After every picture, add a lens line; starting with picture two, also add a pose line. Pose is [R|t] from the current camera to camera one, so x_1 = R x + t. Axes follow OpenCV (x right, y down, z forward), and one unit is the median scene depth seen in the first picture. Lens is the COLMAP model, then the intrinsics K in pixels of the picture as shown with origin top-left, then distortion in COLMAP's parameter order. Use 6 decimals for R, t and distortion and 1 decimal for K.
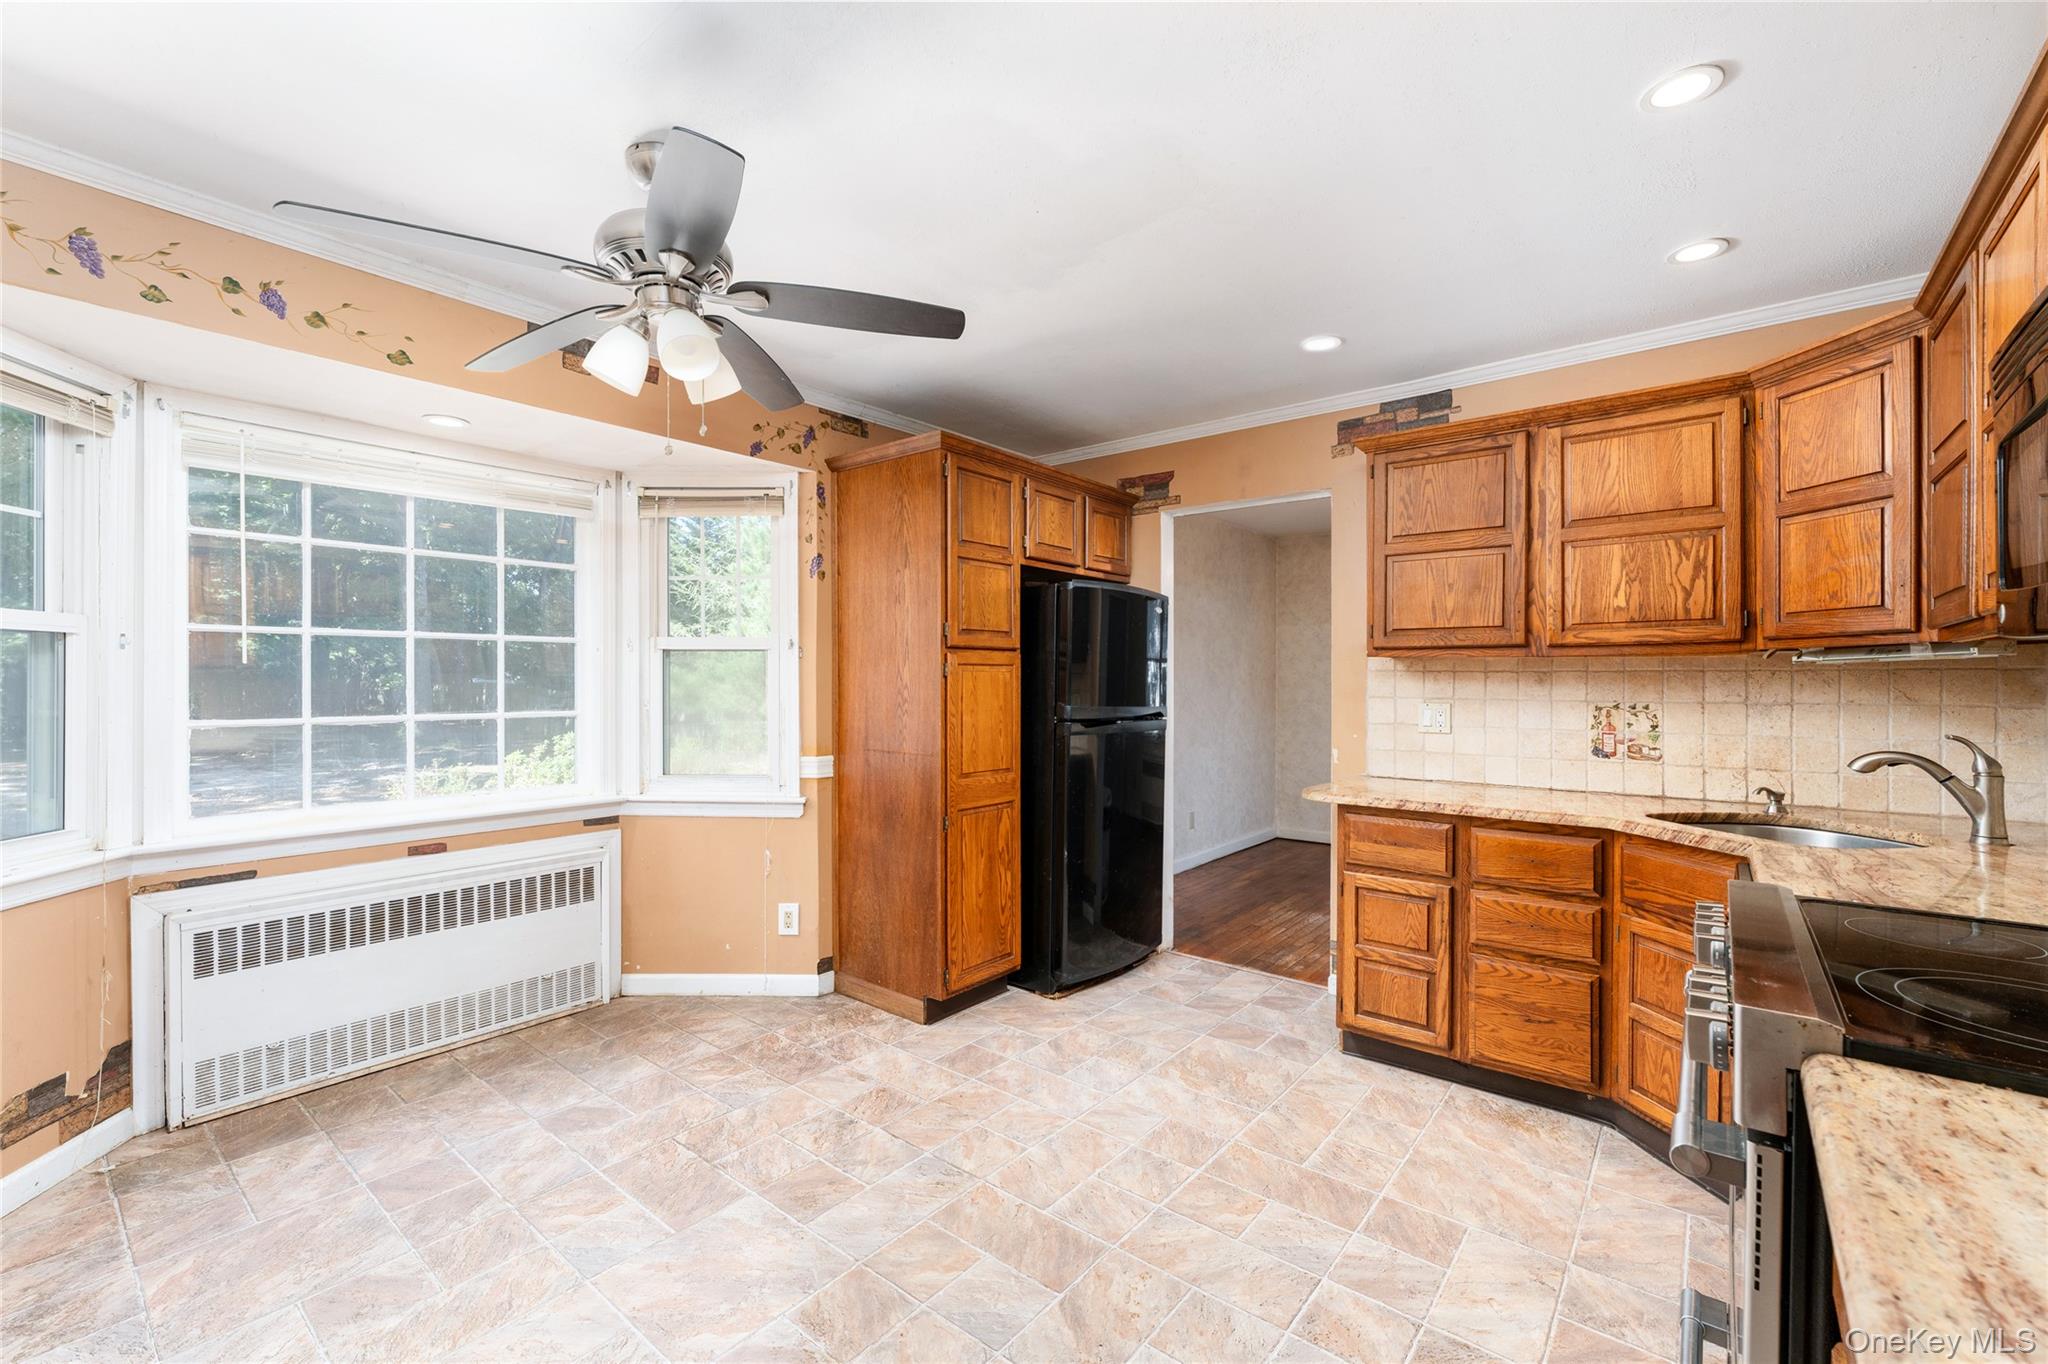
lens RADIAL K [[860.3, 0, 1024.0], [0, 860.3, 682.0], [0, 0, 1]] dist [0.000061, -0.000181]
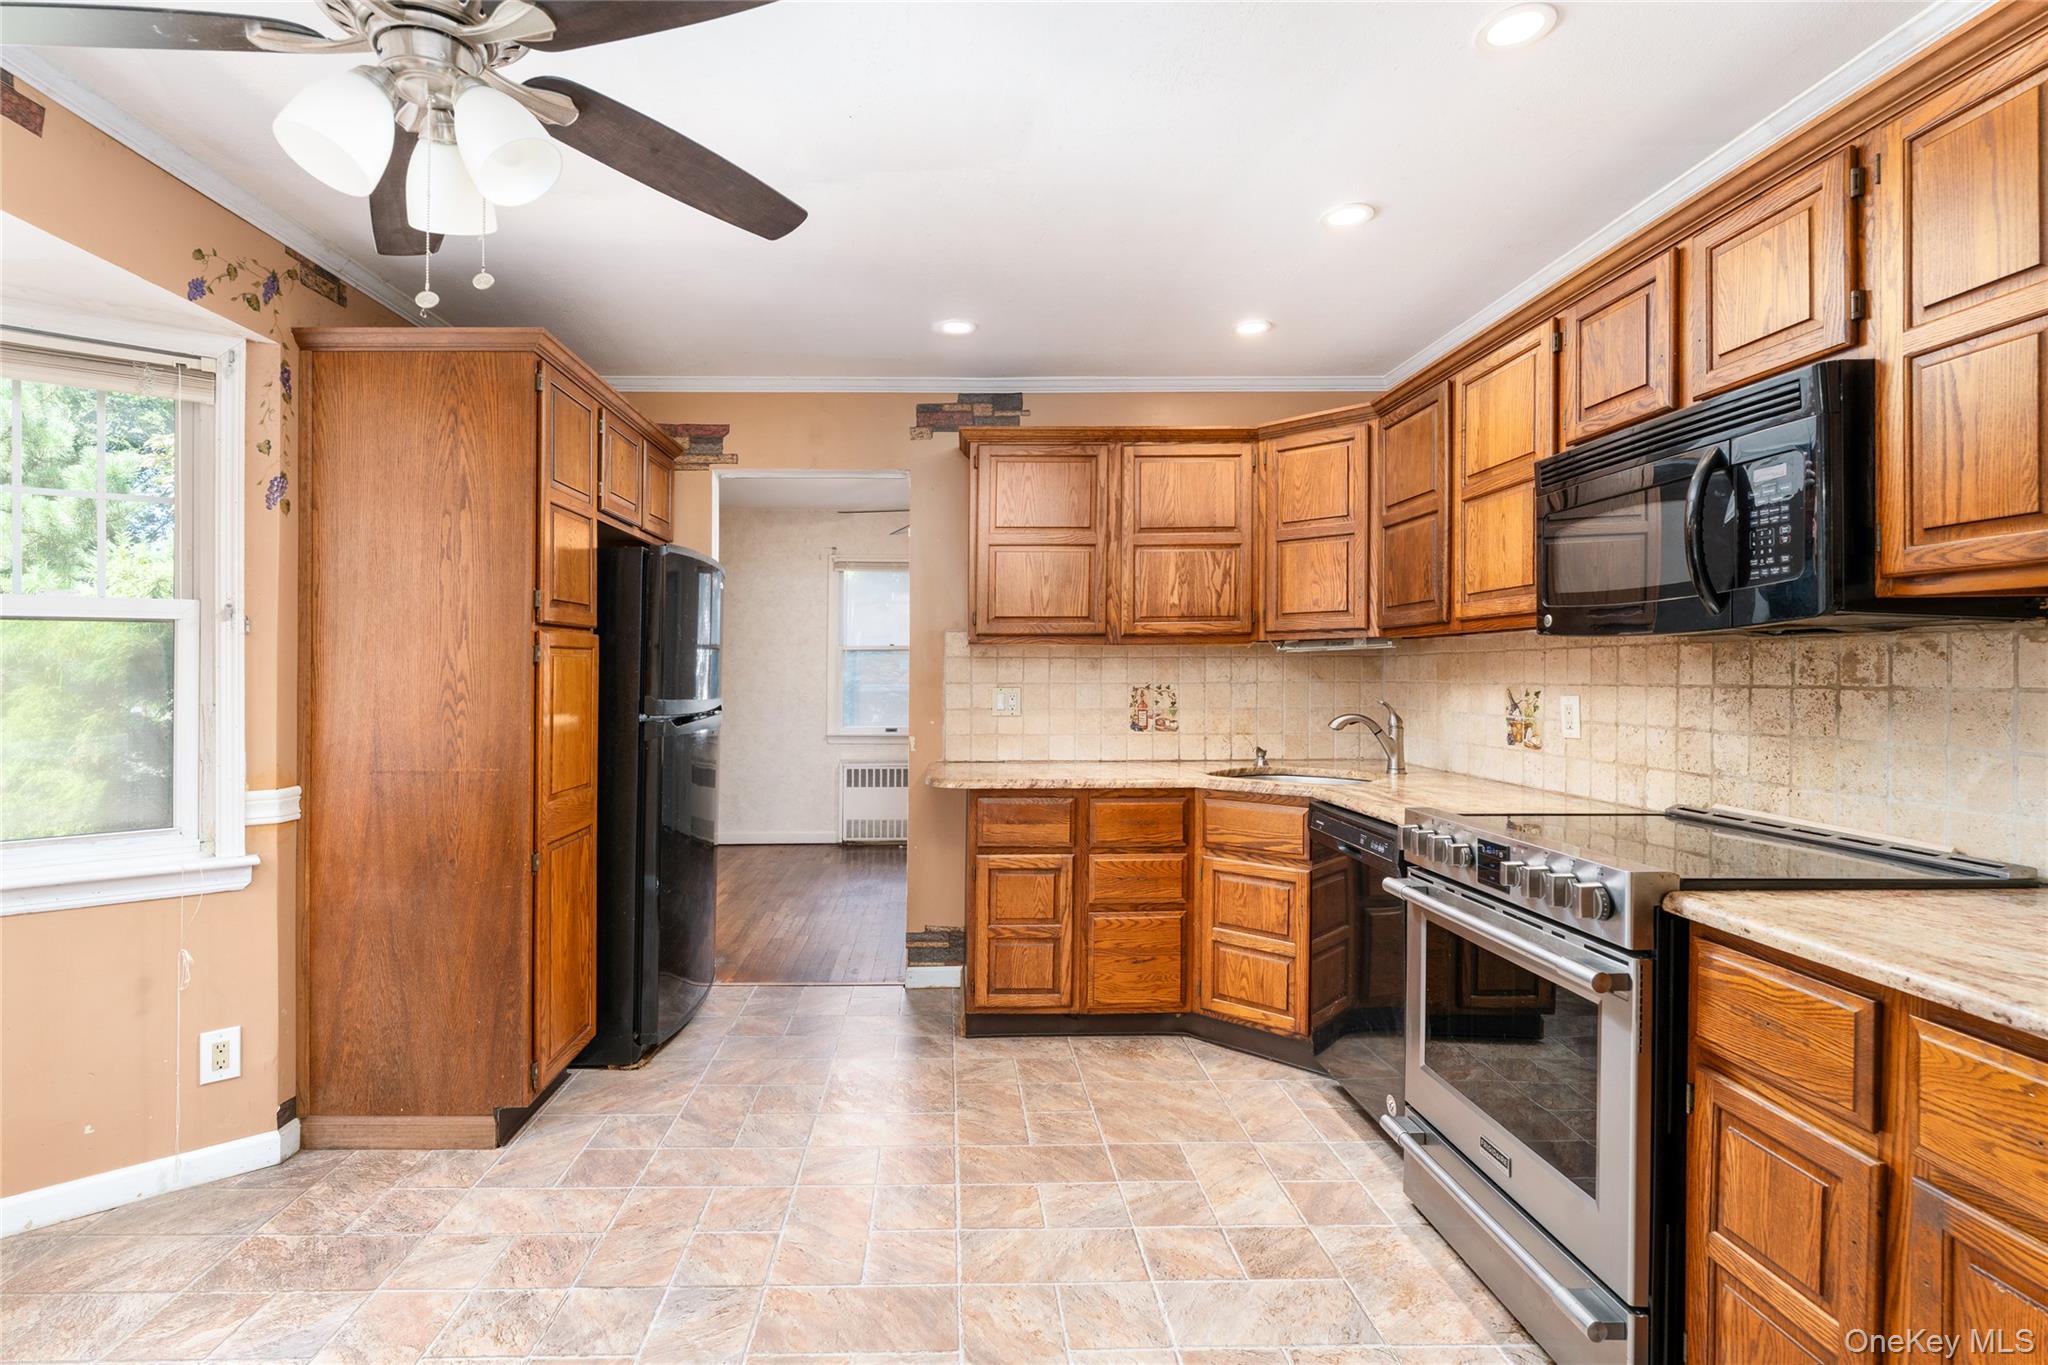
lens RADIAL K [[955.3, 0, 1020.5], [0, 955.3, 669.5], [0, 0, 1]] dist [-0.001897, -0.000488]
pose [[0.762589, -0.006534, 0.646851, -0.305059], [0.007402, 0.999972, 0.001375, 0.000927], [-0.646841, 0.003739, 0.762616, 0.110863]]
